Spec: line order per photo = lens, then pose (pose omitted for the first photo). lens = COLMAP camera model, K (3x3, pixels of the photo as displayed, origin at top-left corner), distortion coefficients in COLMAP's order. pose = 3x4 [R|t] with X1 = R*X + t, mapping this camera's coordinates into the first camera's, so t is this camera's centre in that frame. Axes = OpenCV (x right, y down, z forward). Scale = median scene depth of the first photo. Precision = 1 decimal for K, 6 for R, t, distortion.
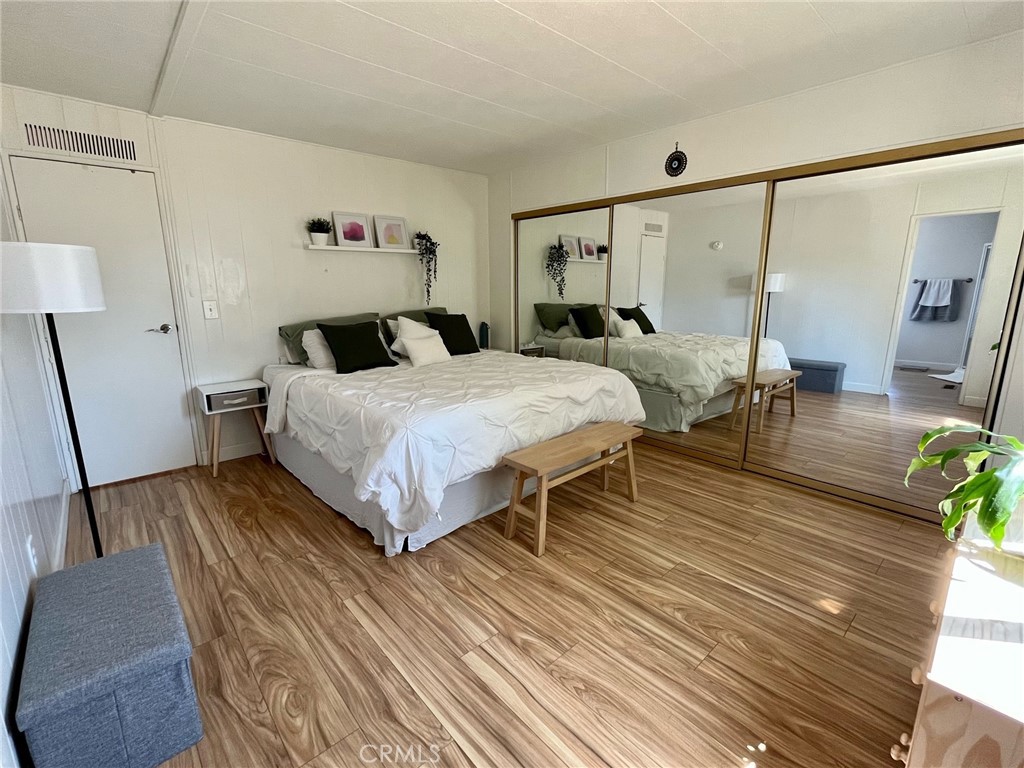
lens RADIAL K [[464.8, 0, 512.0], [0, 464.8, 384.0], [0, 0, 1]] dist [0.001215, 0.000143]
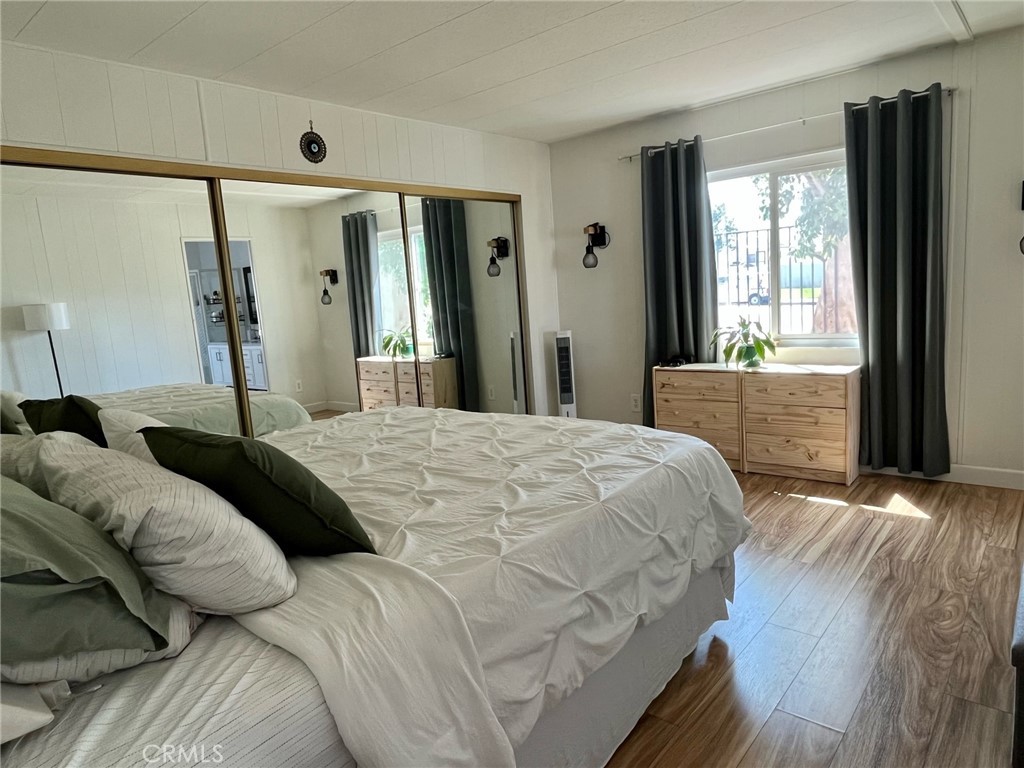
lens RADIAL K [[639.8, 0, 512.0], [0, 639.8, 384.0], [0, 0, 1]] dist [0.000954, 0.000822]
pose [[-0.134092, -0.133385, 0.981951, -1.592018], [0.271981, 0.947894, 0.165900, -0.358572], [-0.952914, 0.289318, -0.090827, 1.759630]]
